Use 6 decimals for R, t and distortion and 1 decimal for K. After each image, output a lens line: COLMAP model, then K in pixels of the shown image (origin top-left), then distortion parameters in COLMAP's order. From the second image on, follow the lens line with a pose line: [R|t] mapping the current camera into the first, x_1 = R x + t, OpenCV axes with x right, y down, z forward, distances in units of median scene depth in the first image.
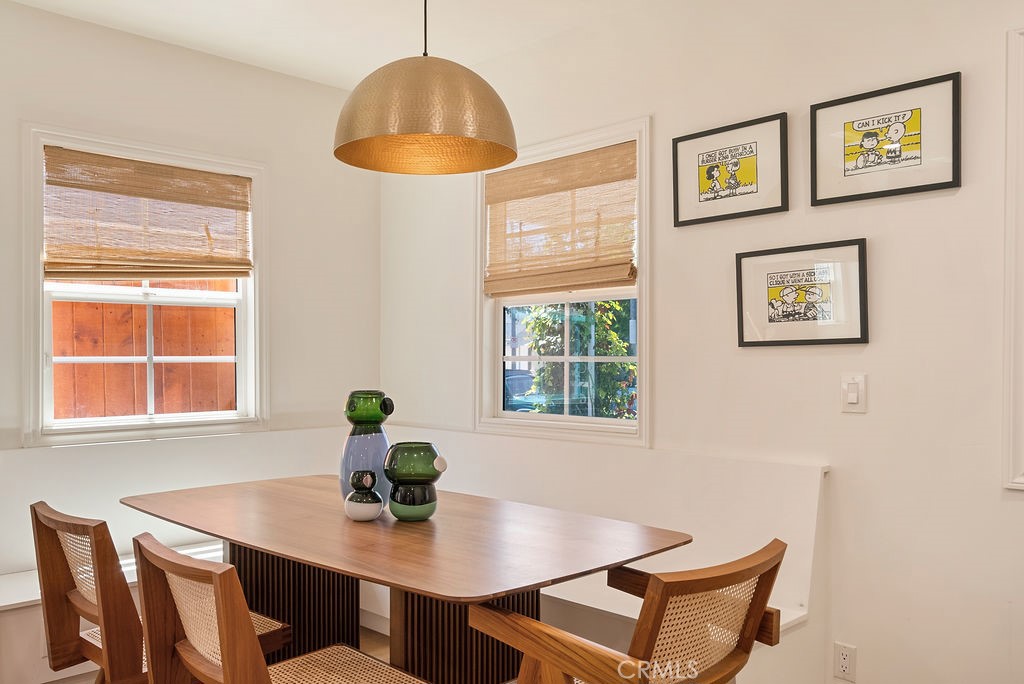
lens RADIAL K [[847.5, 0, 509.1], [0, 847.5, 364.2], [0, 0, 1]] dist [0.008887, -0.002528]
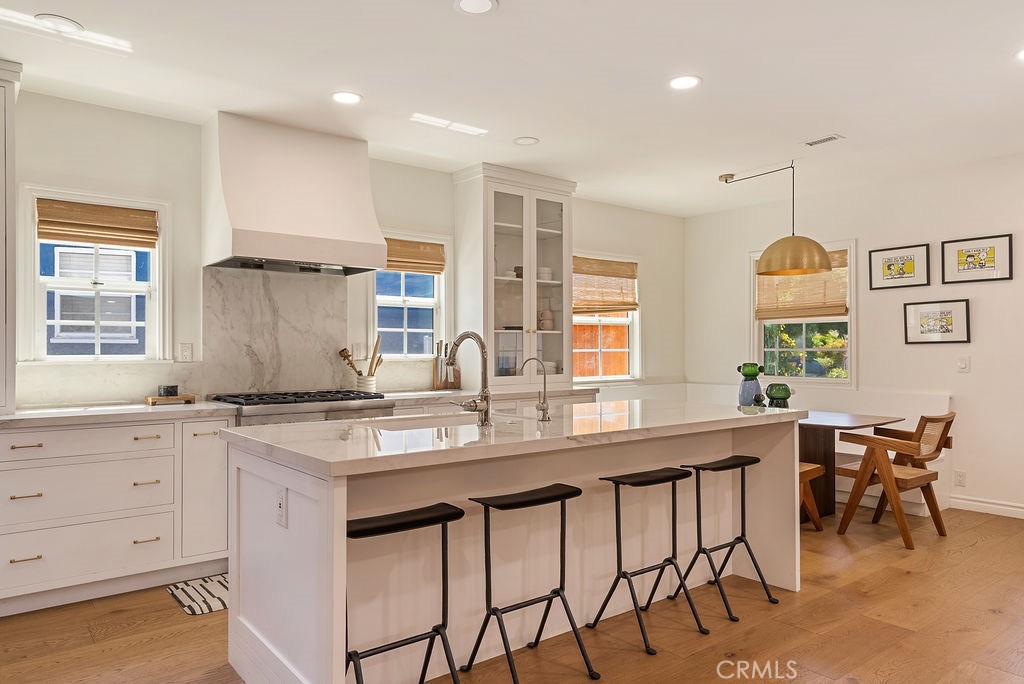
lens RADIAL K [[684.9, 0, 509.3], [0, 684.9, 347.3], [0, 0, 1]] dist [0.008760, -0.000597]
pose [[0.994806, -0.003004, -0.101741, -0.538240], [0.001940, 0.999942, -0.010556, 0.004869], [0.101767, 0.010304, 0.994755, -0.847246]]
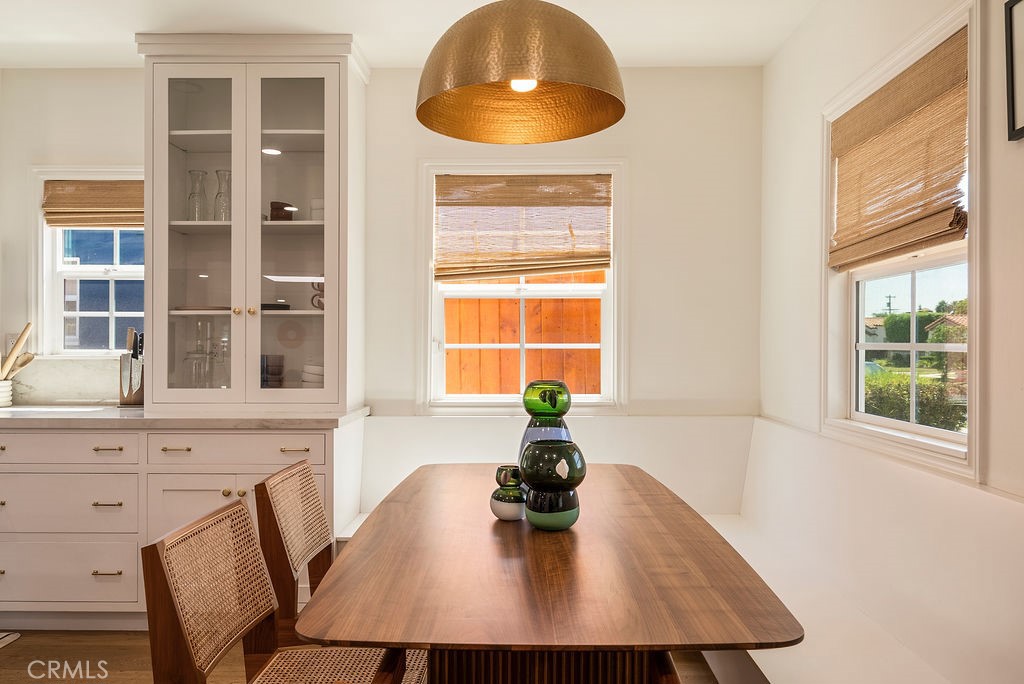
lens RADIAL K [[736.3, 0, 512.2], [0, 736.3, 341.3], [0, 0, 1]] dist [0.007006, 0.001058]
pose [[0.700846, -0.001564, -0.713310, 0.315461], [-0.006915, 0.999936, -0.008986, -0.003453], [0.713279, 0.011230, 0.700791, 0.329606]]
